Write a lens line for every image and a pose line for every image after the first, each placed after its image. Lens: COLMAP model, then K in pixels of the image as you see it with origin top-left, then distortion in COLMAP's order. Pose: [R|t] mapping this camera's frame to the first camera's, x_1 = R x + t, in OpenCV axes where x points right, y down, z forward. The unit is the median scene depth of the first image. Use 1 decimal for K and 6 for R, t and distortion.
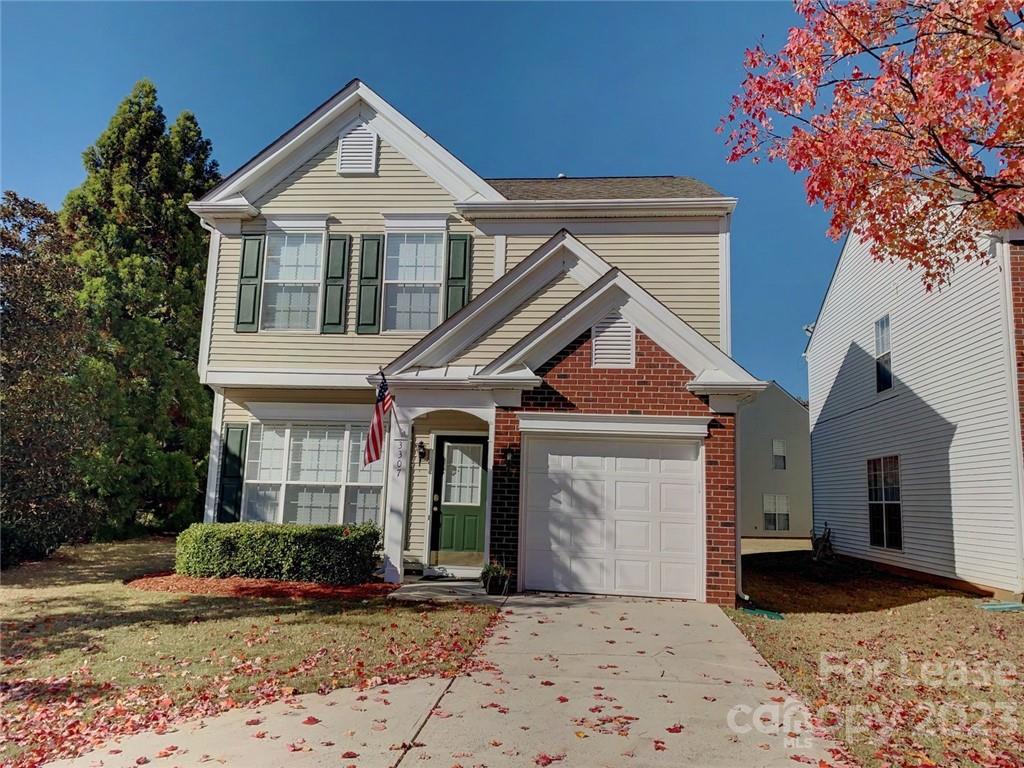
lens RADIAL K [[774.2, 0, 511.9], [0, 774.2, 382.9], [0, 0, 1]] dist [0.077199, -0.140510]
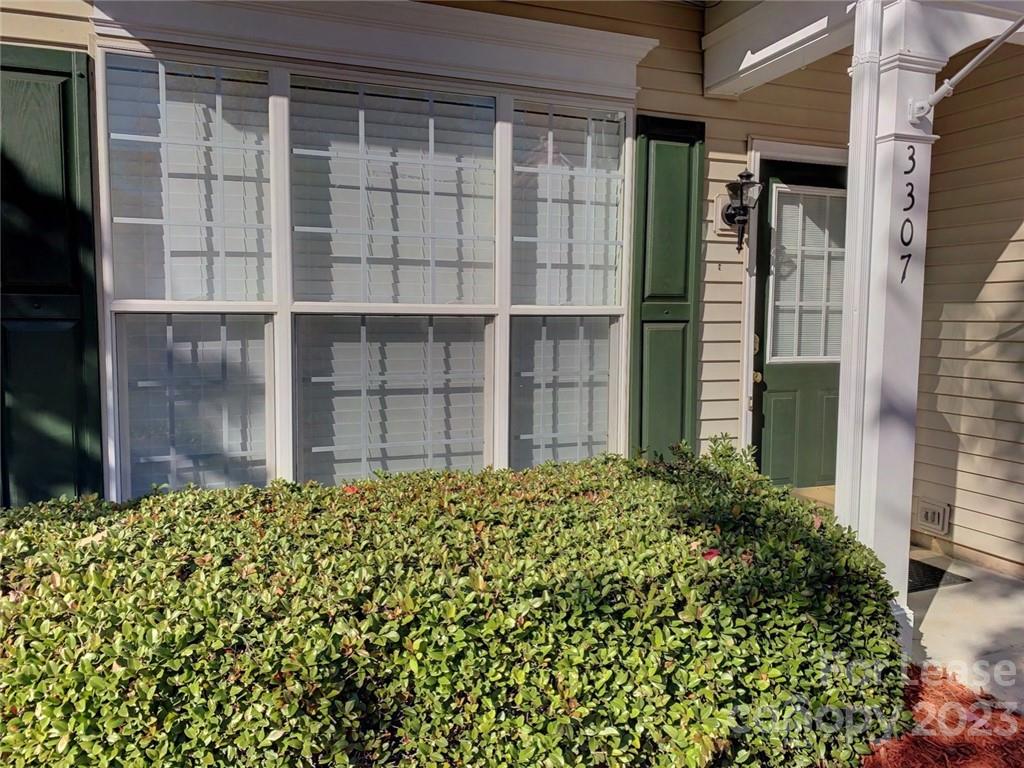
lens RADIAL K [[771.4, 0, 516.6], [0, 771.4, 382.8], [0, 0, 1]] dist [0.025953, -0.010646]
pose [[0.890613, -0.064162, 0.450213, -0.350309], [-0.044521, 0.972939, 0.226731, 0.092197], [-0.452578, -0.221973, 0.863656, 0.754567]]
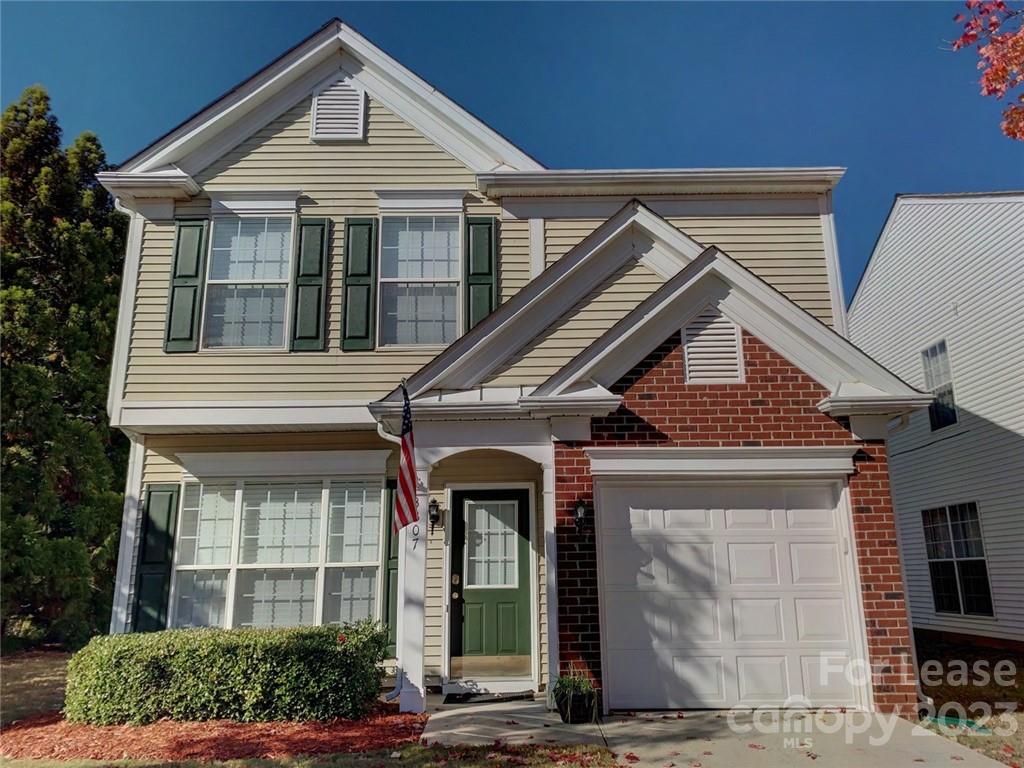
lens RADIAL K [[771.4, 0, 516.6], [0, 771.4, 382.8], [0, 0, 1]] dist [0.025953, -0.010646]
pose [[0.992126, -0.017819, 0.123968, -0.128166], [0.030065, 0.994769, -0.097621, 0.040294], [-0.121580, 0.100580, 0.987473, 0.277589]]
